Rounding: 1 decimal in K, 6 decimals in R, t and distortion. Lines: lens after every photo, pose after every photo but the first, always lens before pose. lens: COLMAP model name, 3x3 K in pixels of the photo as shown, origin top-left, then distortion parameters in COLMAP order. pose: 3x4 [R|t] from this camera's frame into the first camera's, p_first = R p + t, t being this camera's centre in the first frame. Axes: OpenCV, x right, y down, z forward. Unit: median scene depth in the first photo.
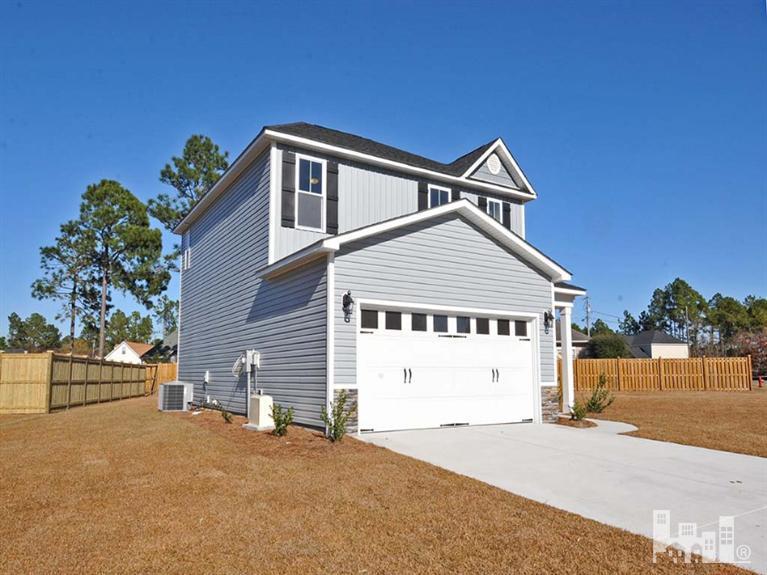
lens RADIAL K [[549.7, 0, 383.5], [0, 549.7, 287.5], [0, 0, 1]] dist [-0.057213, 0.000157]
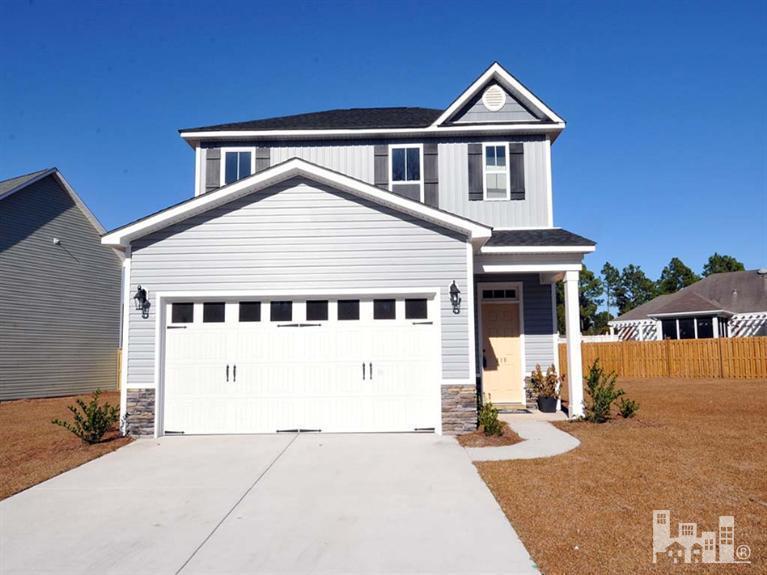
lens RADIAL K [[525.0, 0, 383.7], [0, 525.0, 317.2], [0, 0, 1]] dist [-0.000681, -0.001237]
pose [[0.839011, -0.068247, -0.539817, 0.610284], [0.100477, 0.994474, 0.030440, 0.059971], [0.534757, -0.079778, 0.841232, 0.366798]]
